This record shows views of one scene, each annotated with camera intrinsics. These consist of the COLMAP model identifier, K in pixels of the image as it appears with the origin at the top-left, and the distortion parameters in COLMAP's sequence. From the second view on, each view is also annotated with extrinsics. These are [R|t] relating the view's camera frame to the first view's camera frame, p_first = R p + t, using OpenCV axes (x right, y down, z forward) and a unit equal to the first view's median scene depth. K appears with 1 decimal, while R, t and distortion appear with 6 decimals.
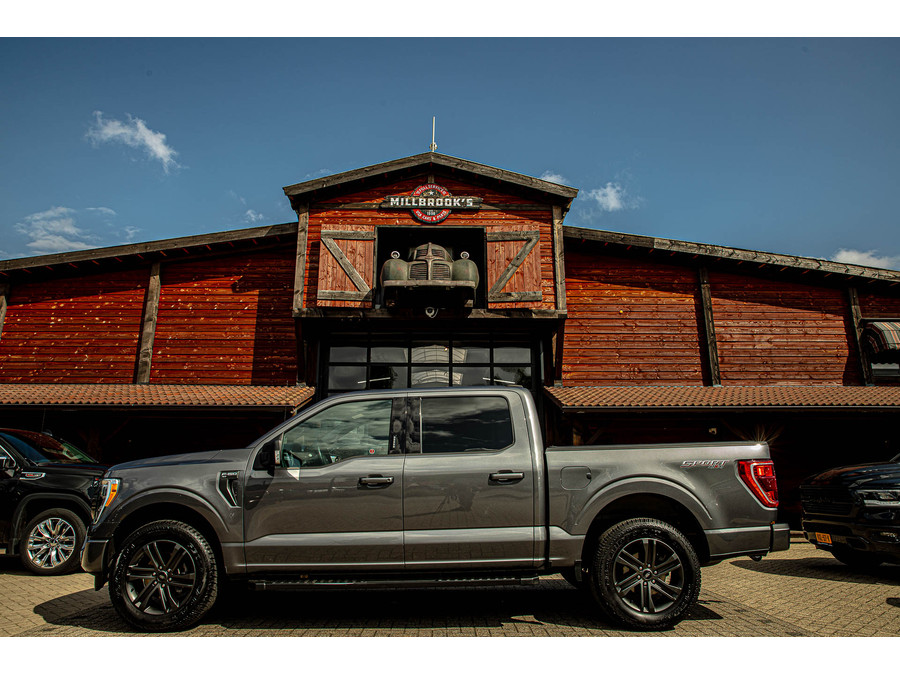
lens RADIAL K [[614.7, 0, 450.0], [0, 614.7, 337.5], [0, 0, 1]] dist [-0.112413, 0.082056]
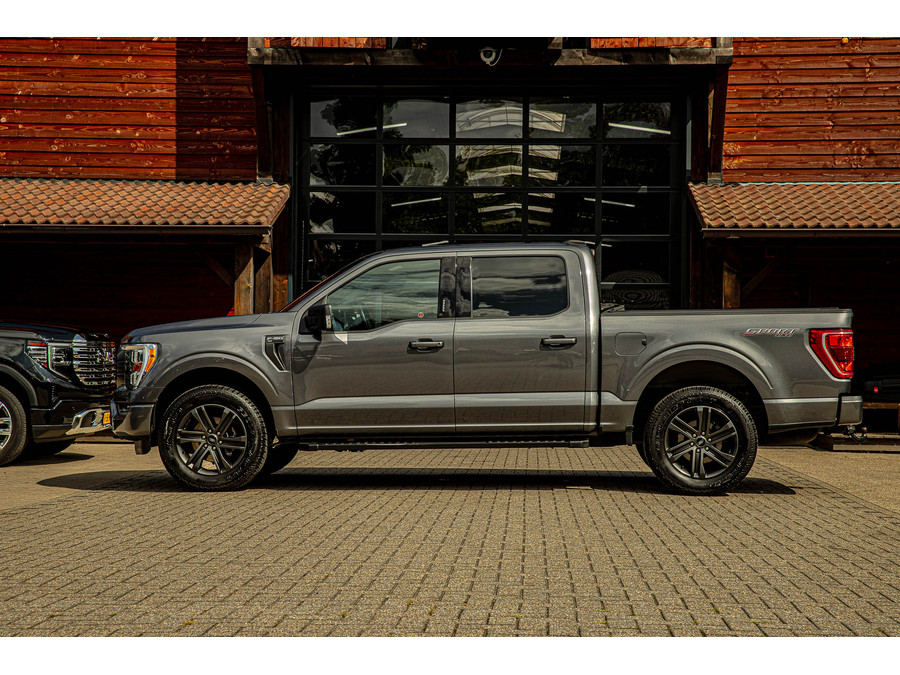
lens RADIAL K [[1711.9, 0, 450.0], [0, 1711.9, 337.5], [0, 0, 1]] dist [0.228714, 0.198114]
pose [[0.998144, 0.007824, -0.060392, 0.031237], [0.006008, 0.974220, 0.225521, -0.147731], [0.060600, -0.225465, 0.972365, -0.622124]]
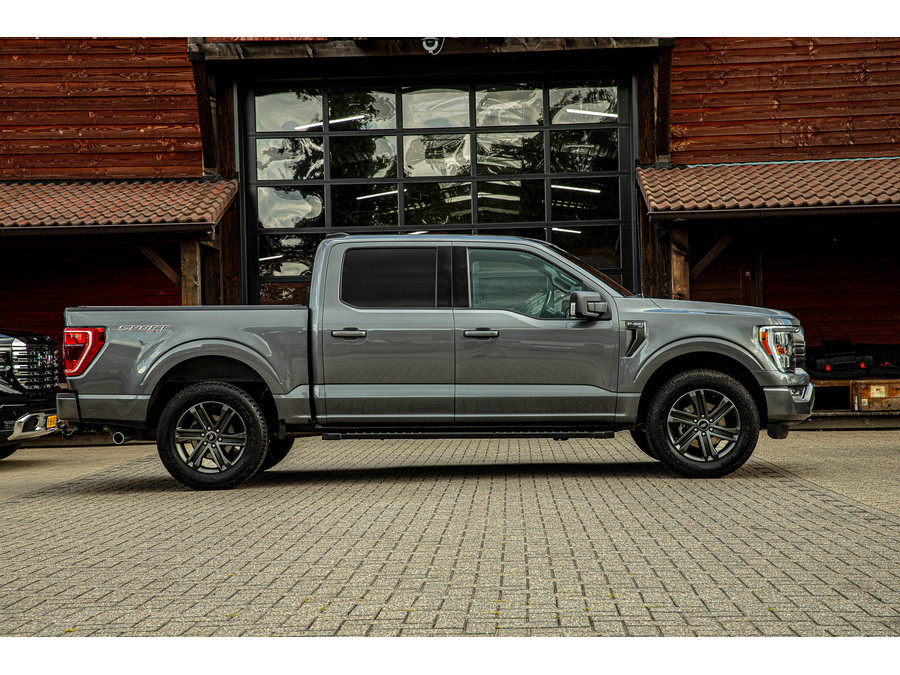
lens RADIAL K [[1711.9, 0, 450.0], [0, 1711.9, 337.5], [0, 0, 1]] dist [0.228714, 0.198114]
pose [[0.998450, -0.024095, -0.050175, 0.059229], [0.035064, 0.972373, 0.230783, -0.145322], [0.043228, -0.232185, 0.971711, -0.613604]]
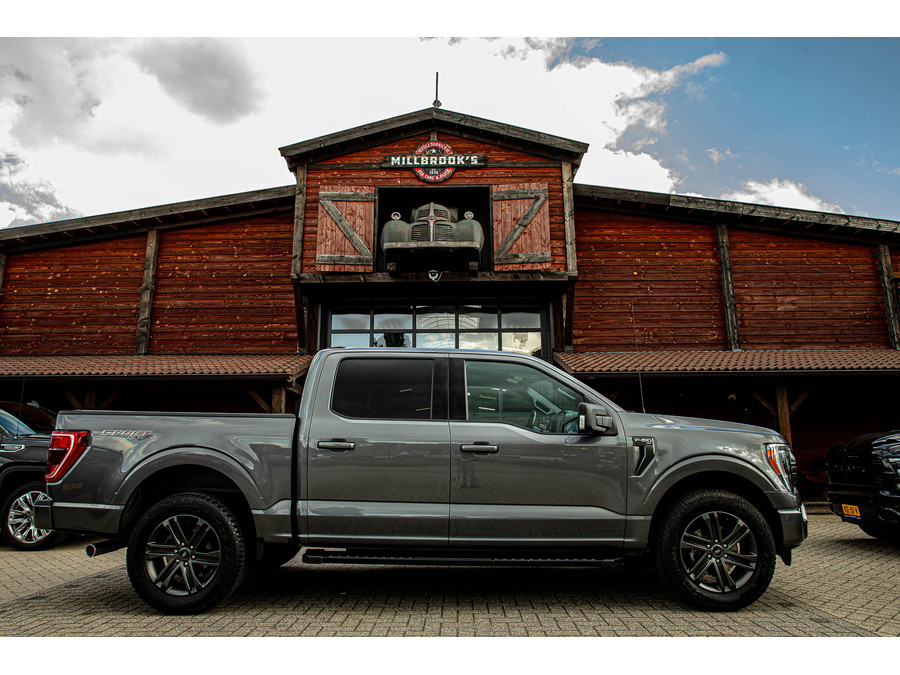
lens RADIAL K [[614.7, 0, 450.0], [0, 614.7, 337.5], [0, 0, 1]] dist [-0.112413, 0.082056]
pose [[0.999460, -0.010820, -0.031033, 0.021937], [0.012250, 0.998854, 0.046257, 0.011027], [0.030497, -0.046612, 0.998447, 0.041890]]
